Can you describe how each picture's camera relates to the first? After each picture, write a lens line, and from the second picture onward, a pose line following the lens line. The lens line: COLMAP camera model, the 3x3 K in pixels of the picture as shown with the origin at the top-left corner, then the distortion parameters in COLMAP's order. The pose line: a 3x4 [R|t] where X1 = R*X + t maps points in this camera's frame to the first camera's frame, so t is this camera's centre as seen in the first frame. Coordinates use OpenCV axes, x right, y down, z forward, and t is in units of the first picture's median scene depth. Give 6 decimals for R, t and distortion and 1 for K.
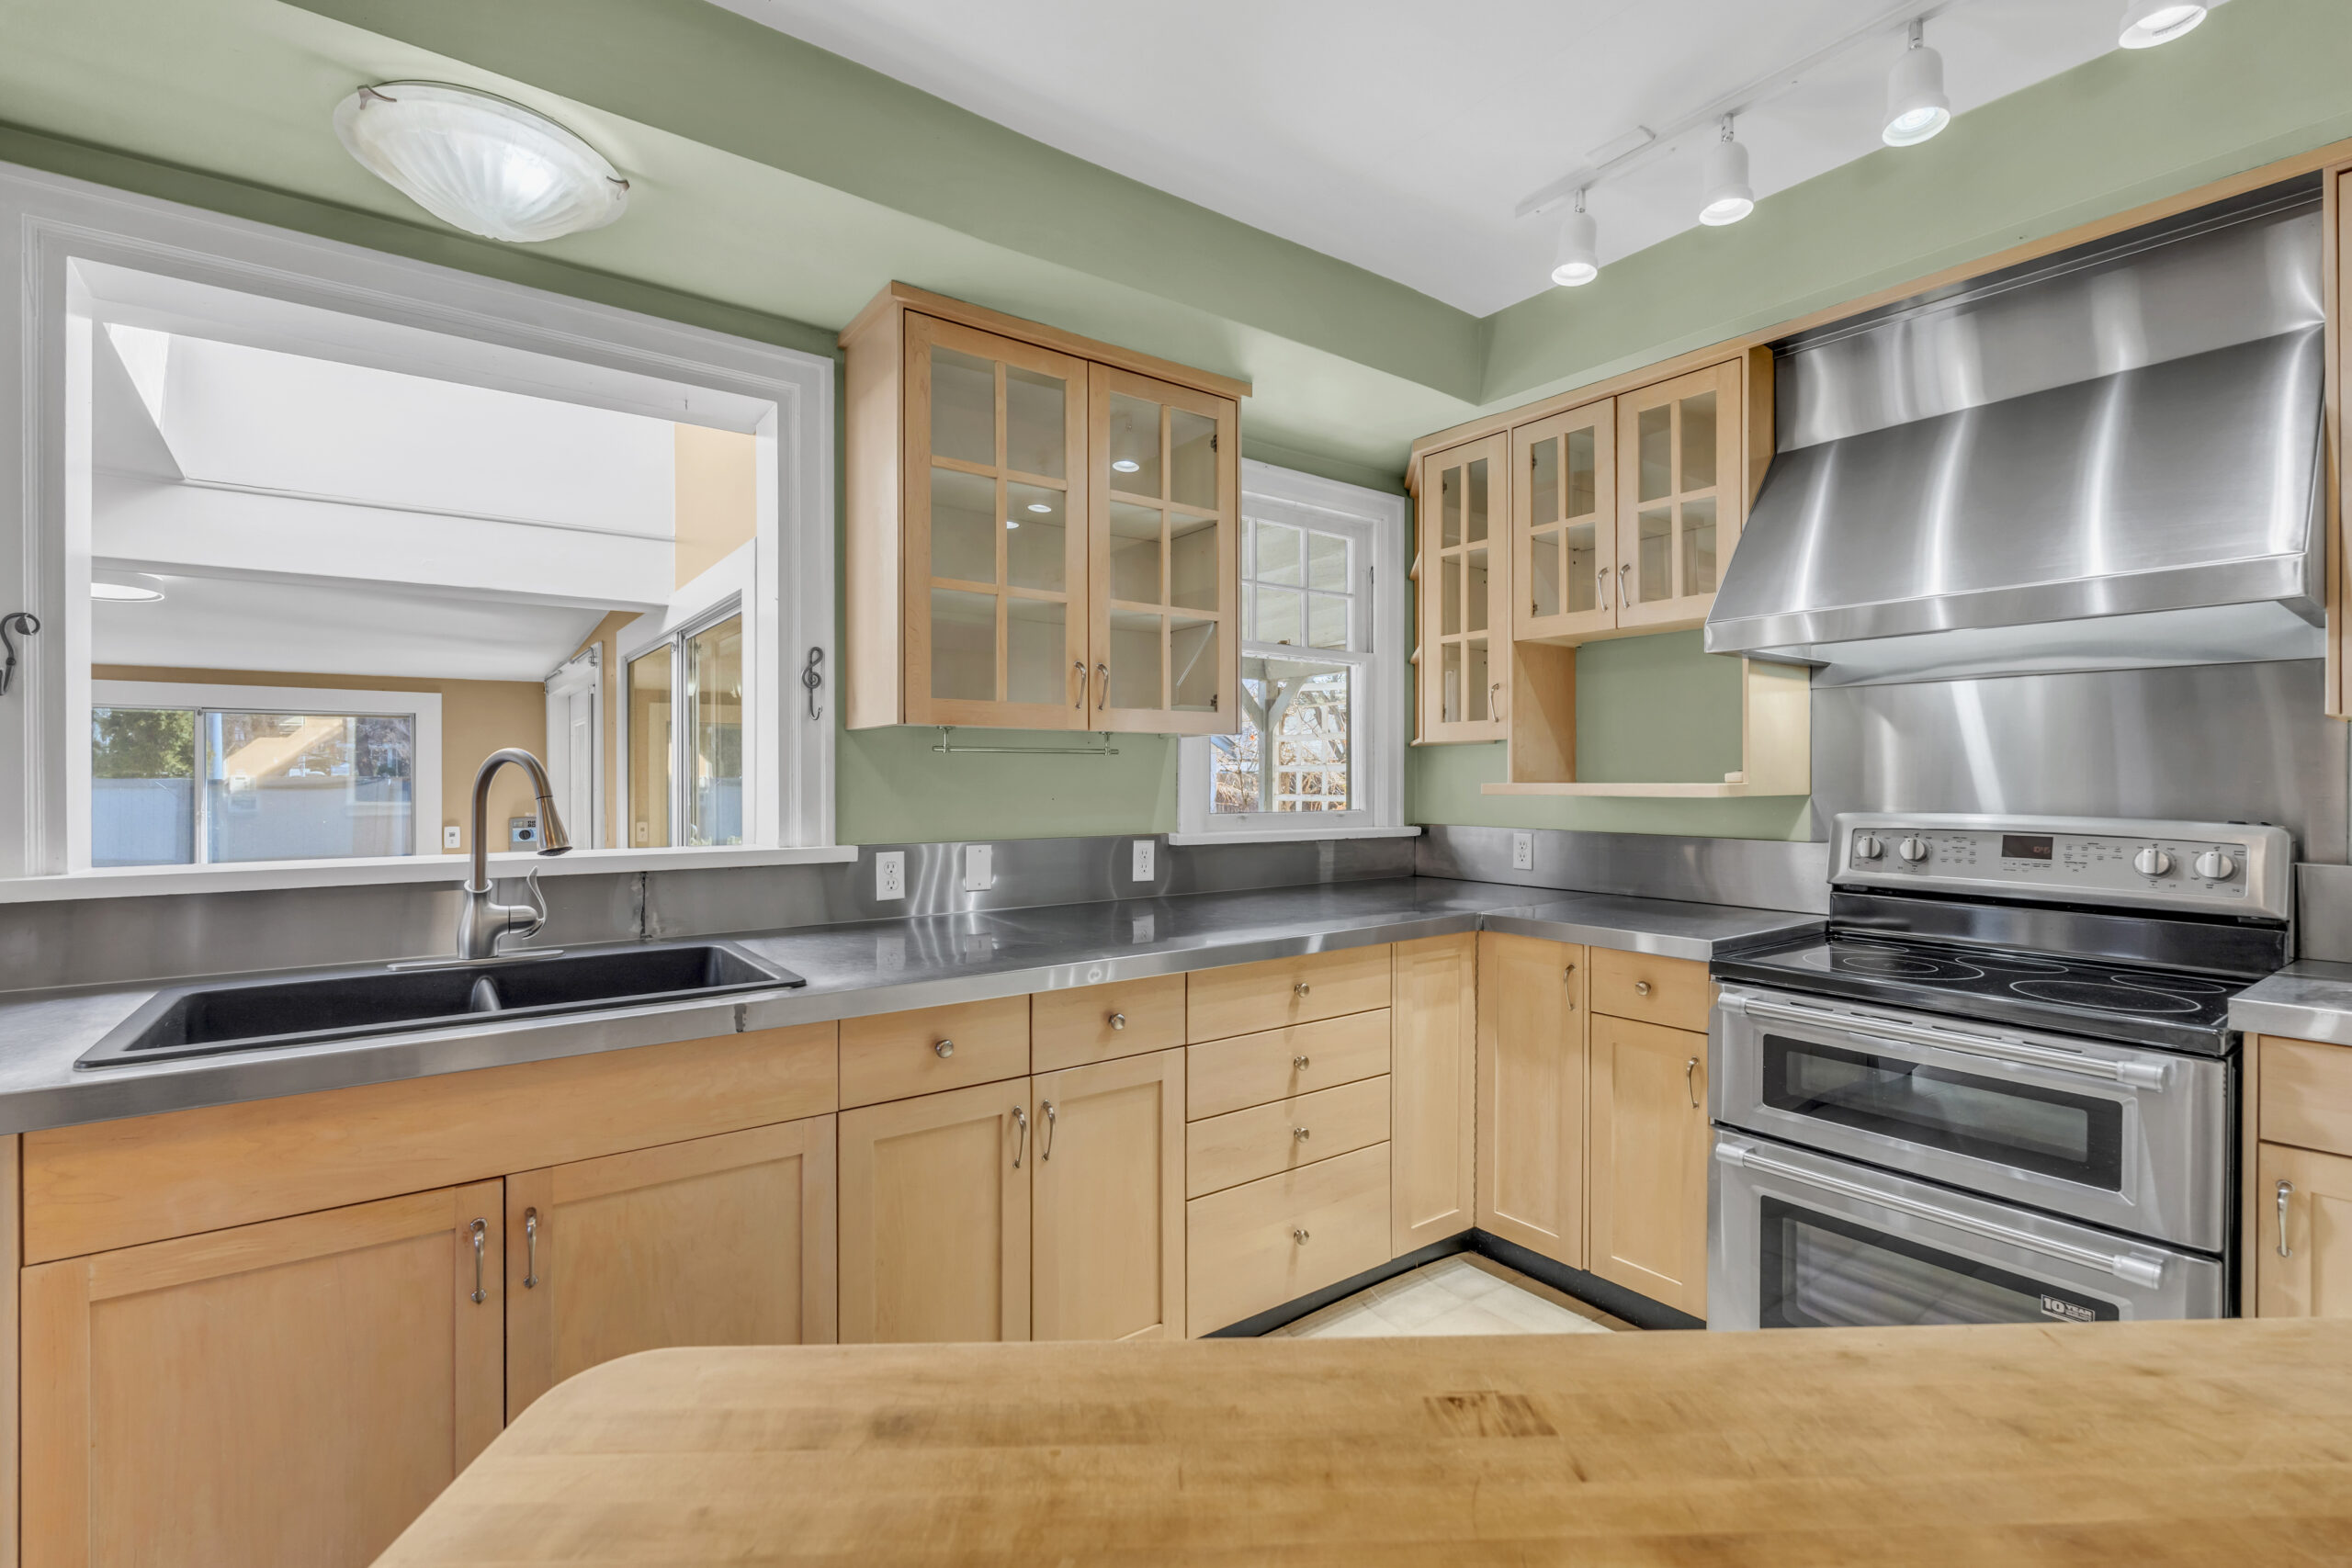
lens RADIAL K [[1038.4, 0, 1176.0], [0, 1038.4, 784.0], [0, 0, 1]] dist [-0.000963, 0.000147]
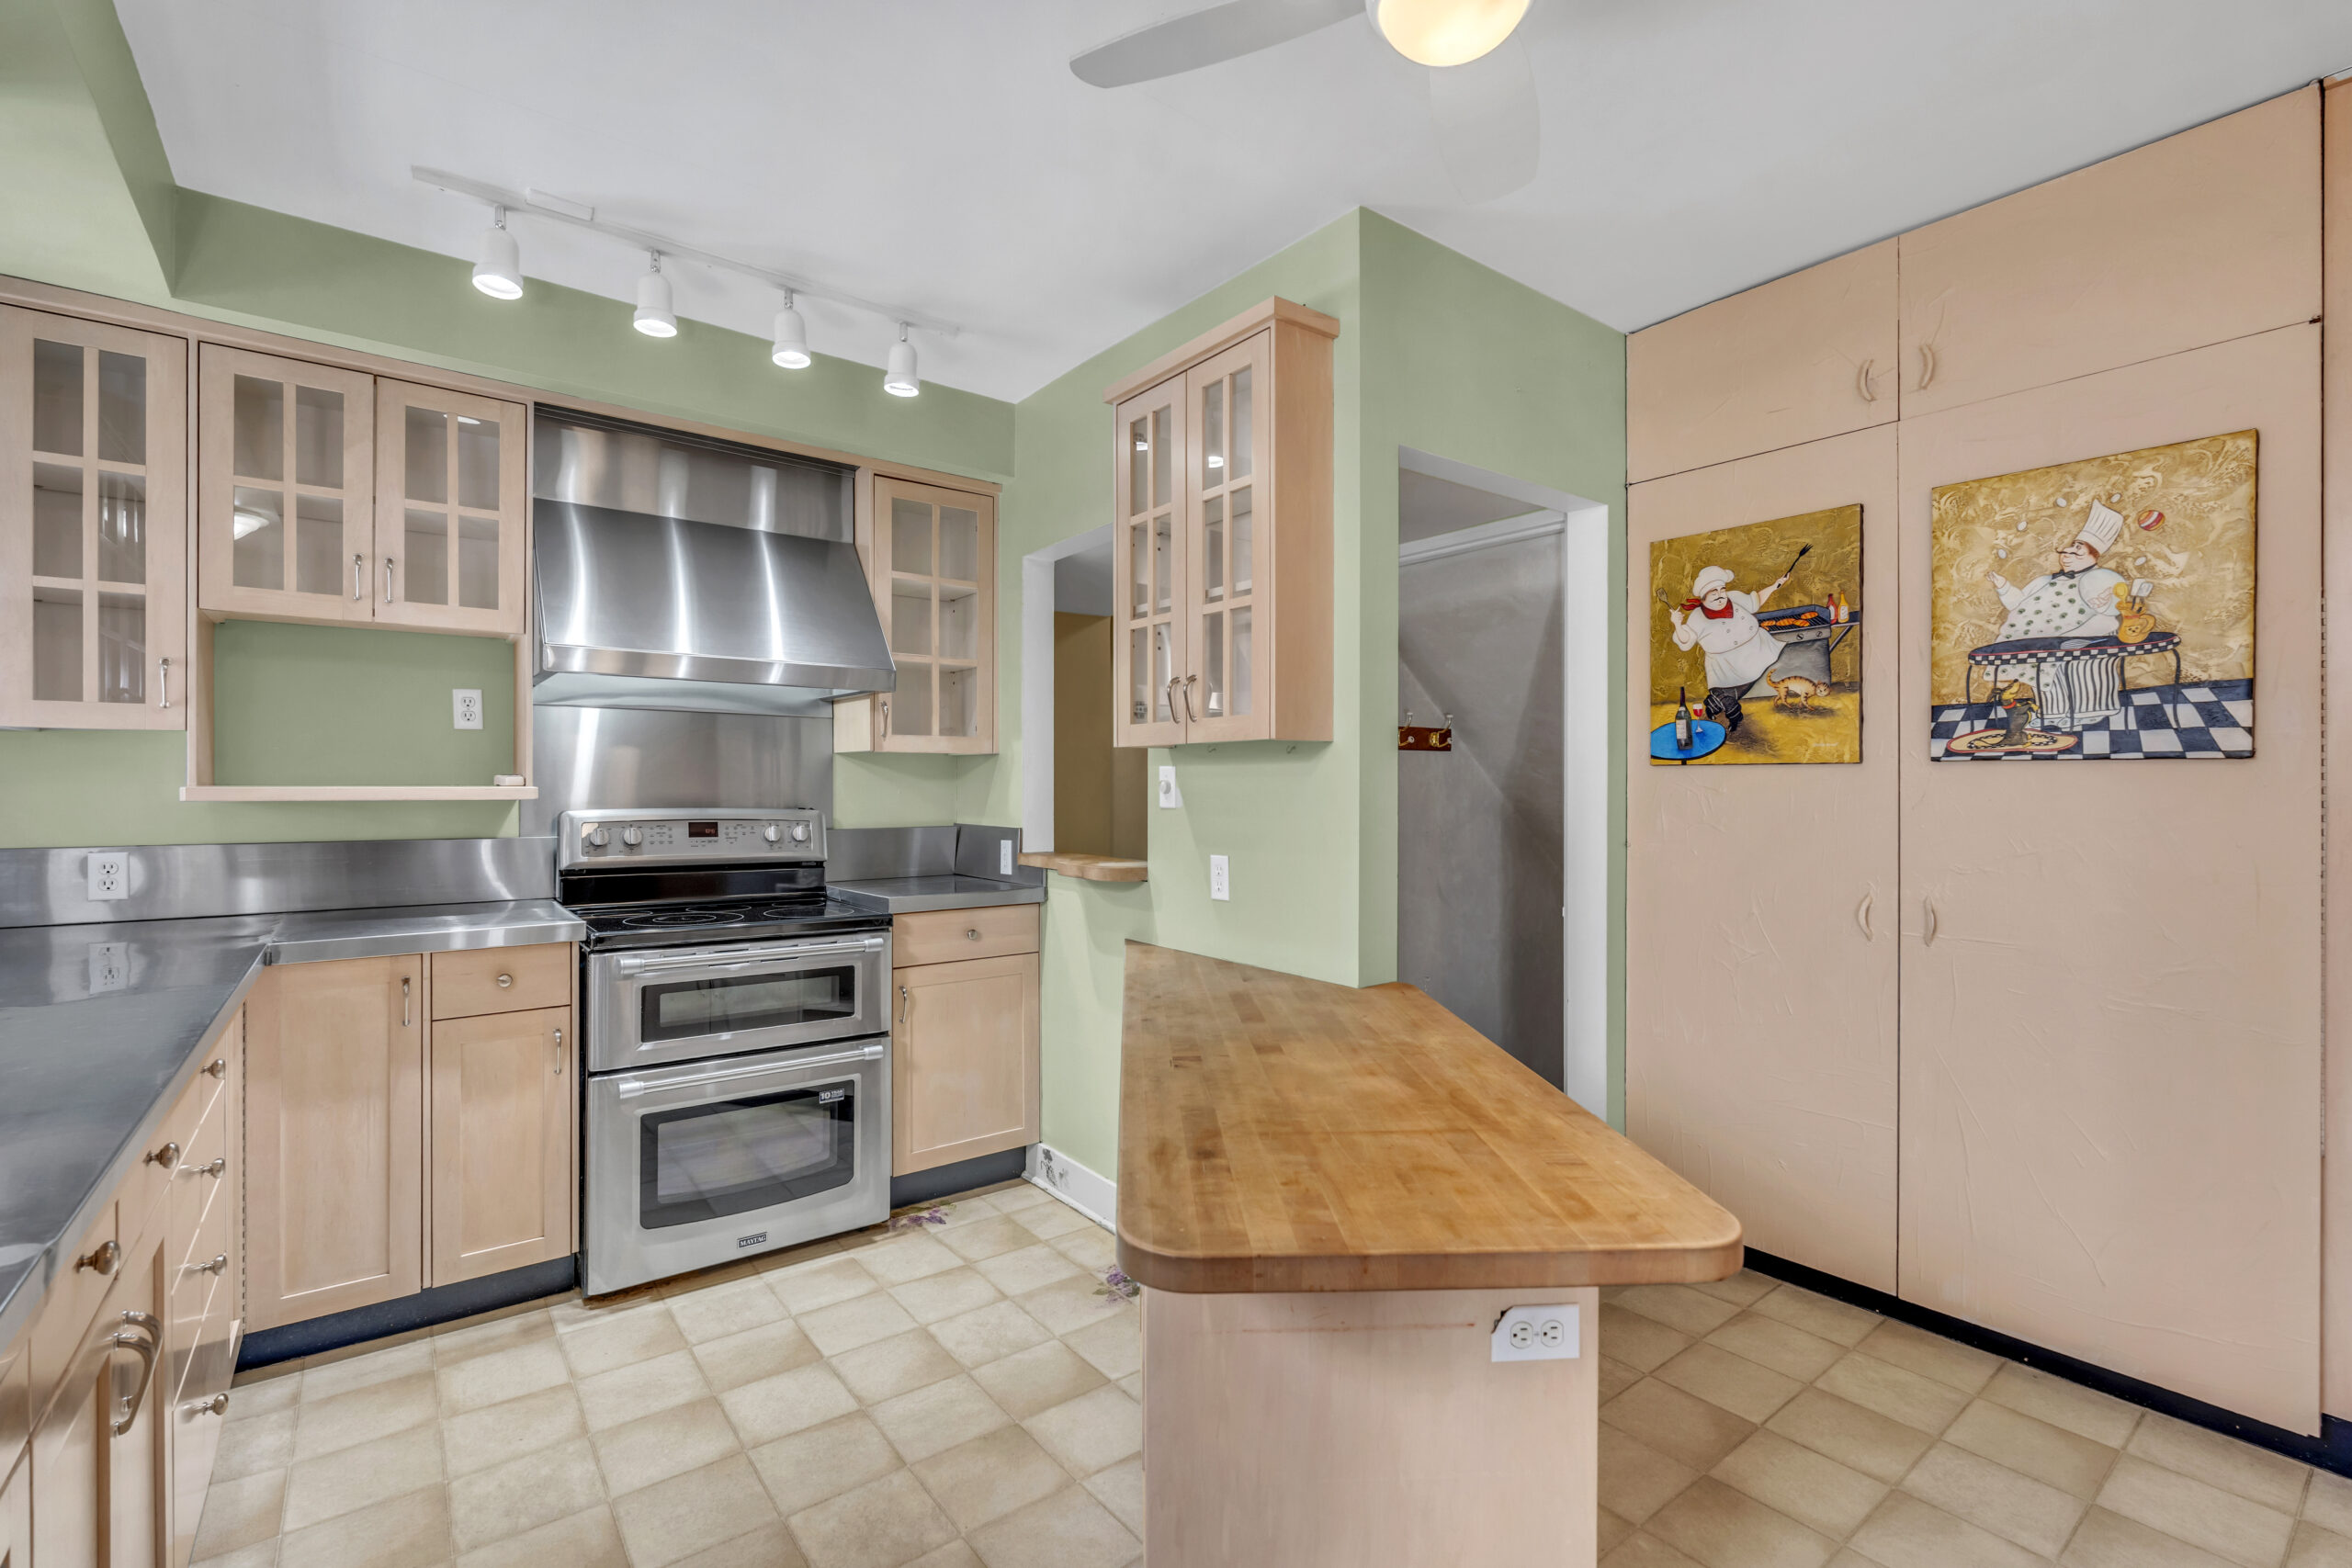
lens RADIAL K [[1042.0, 0, 1184.1], [0, 1042.0, 787.1], [0, 0, 1]] dist [-0.003742, -0.000068]
pose [[-0.024160, -0.001668, 0.999707, -0.595949], [0.001422, 0.999998, 0.001702, -0.000335], [-0.999707, 0.001462, -0.024157, 0.318193]]
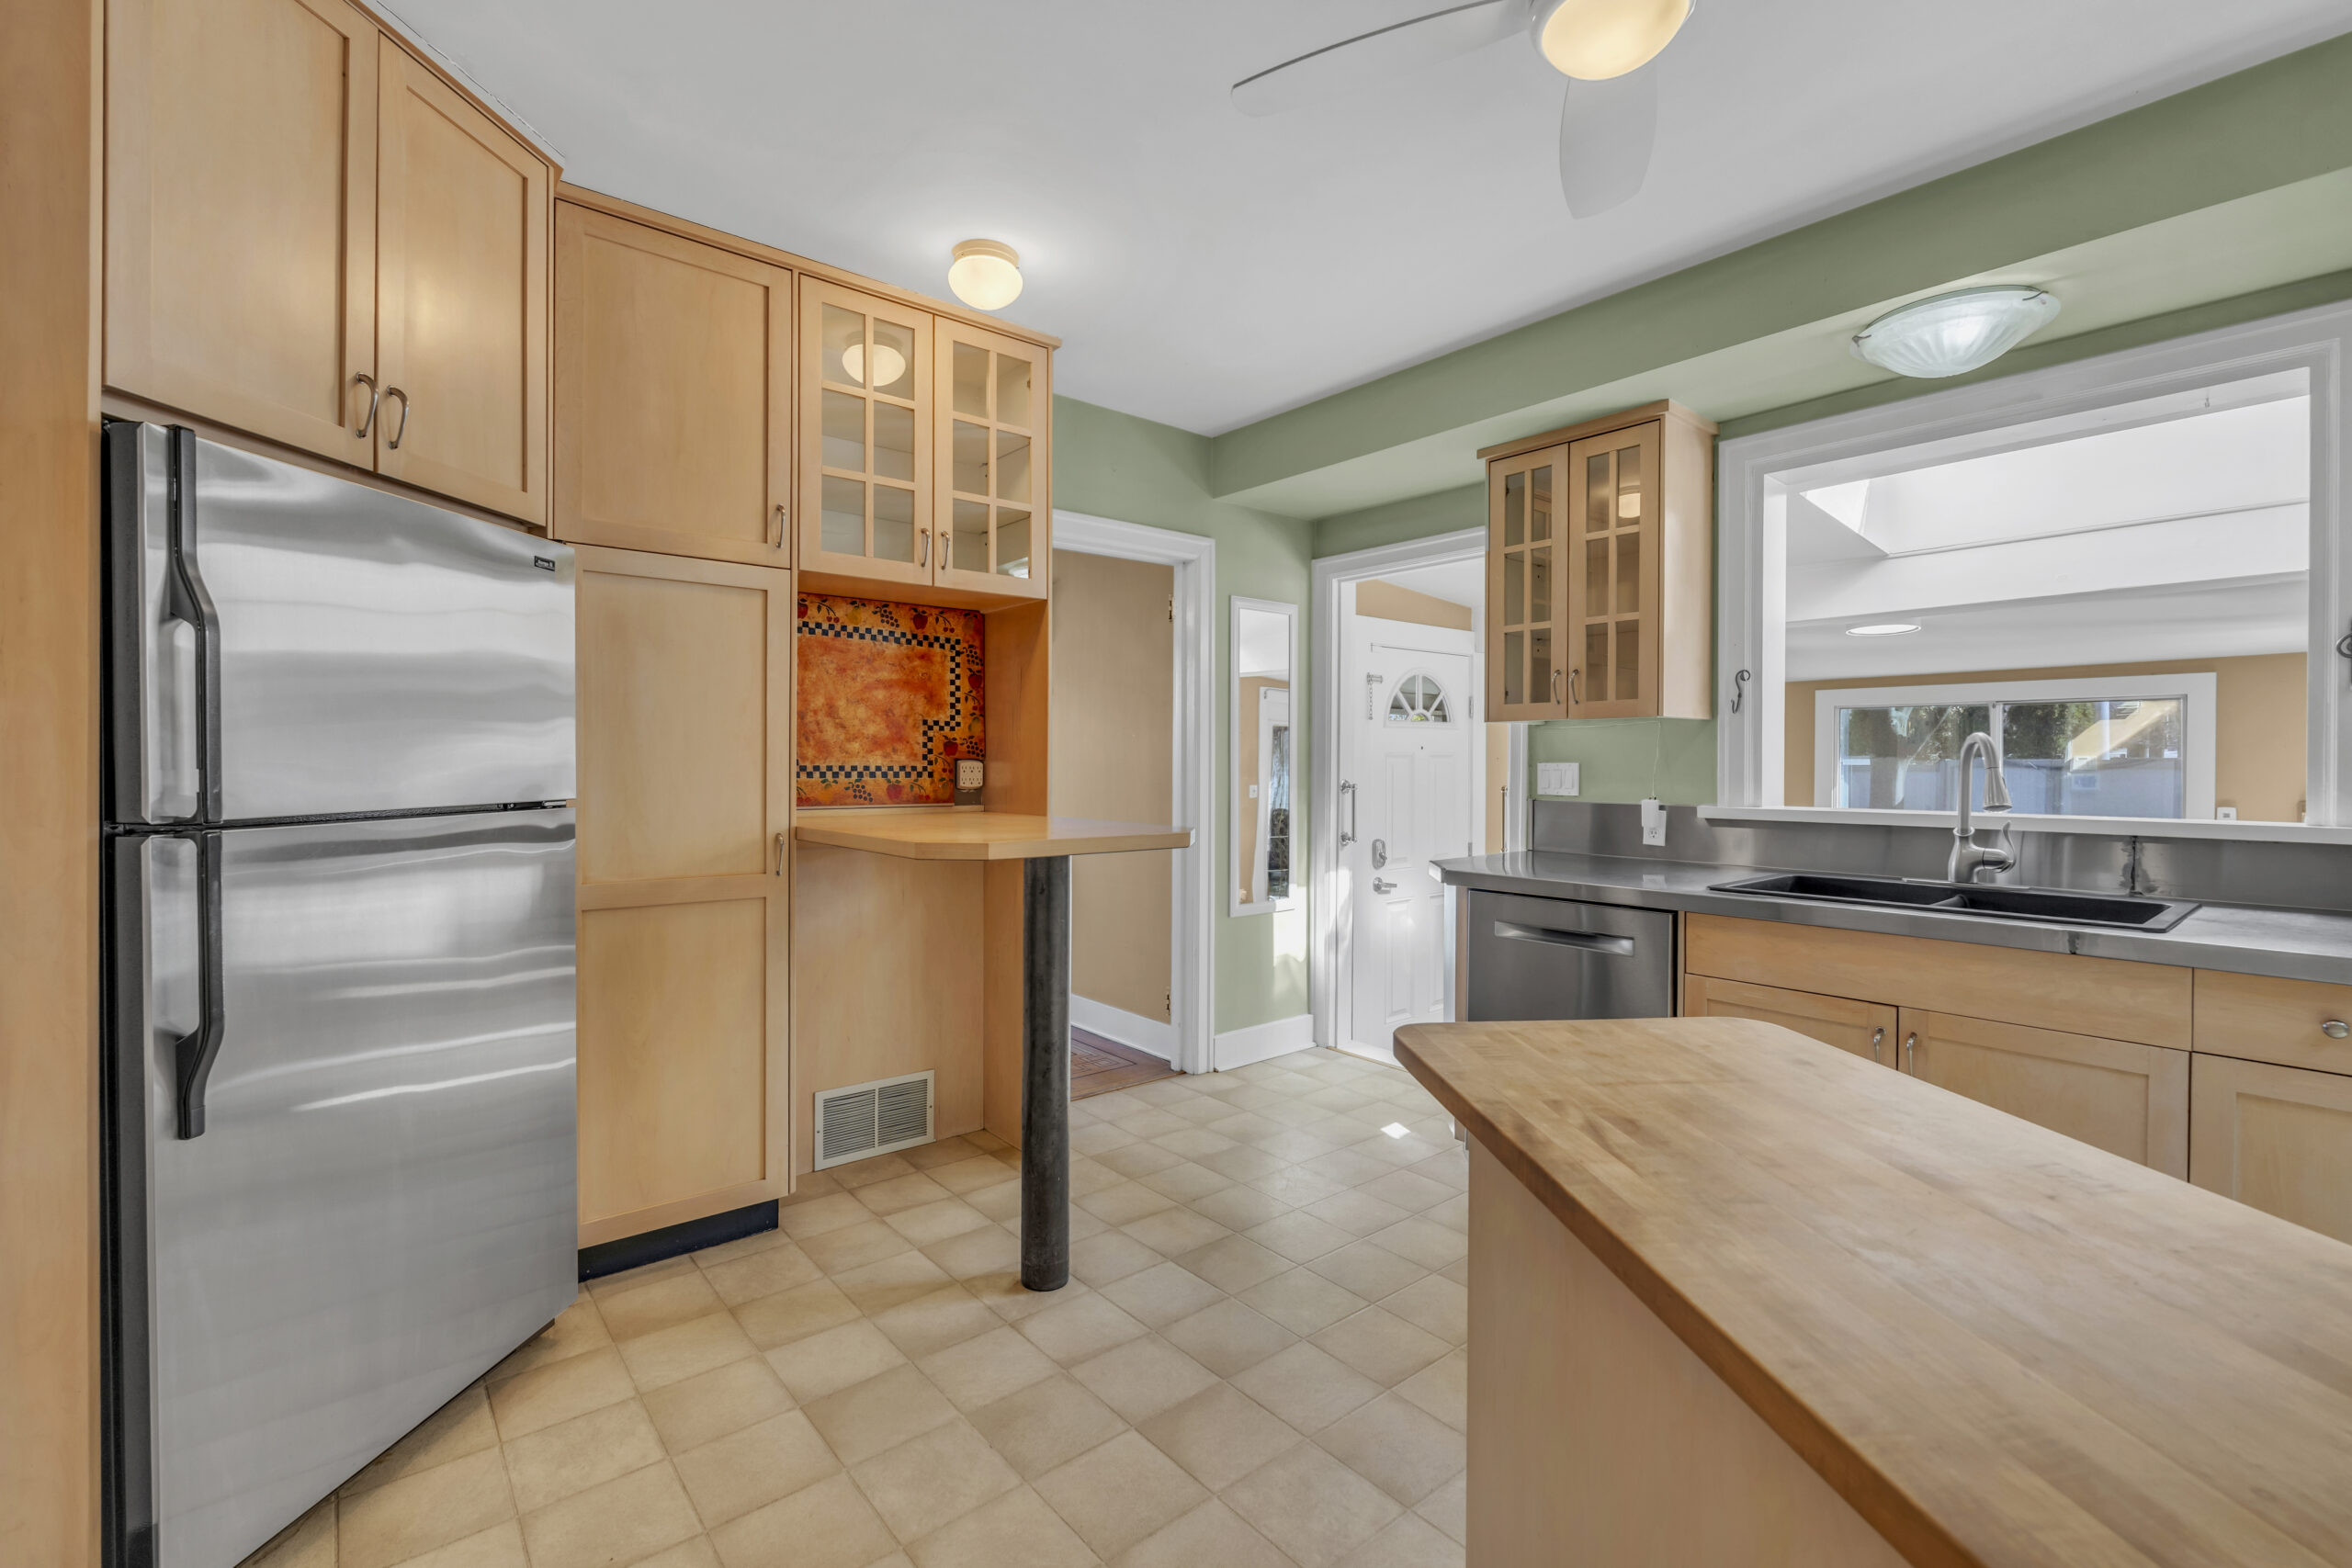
lens RADIAL K [[1034.8, 0, 1179.9], [0, 1034.8, 766.1], [0, 0, 1]] dist [-0.001644, -0.000172]
pose [[0.062120, 0.006105, -0.998050, 0.503882], [-0.006399, 0.999963, 0.005719, 0.006669], [0.998048, 0.006031, 0.062157, -0.109813]]
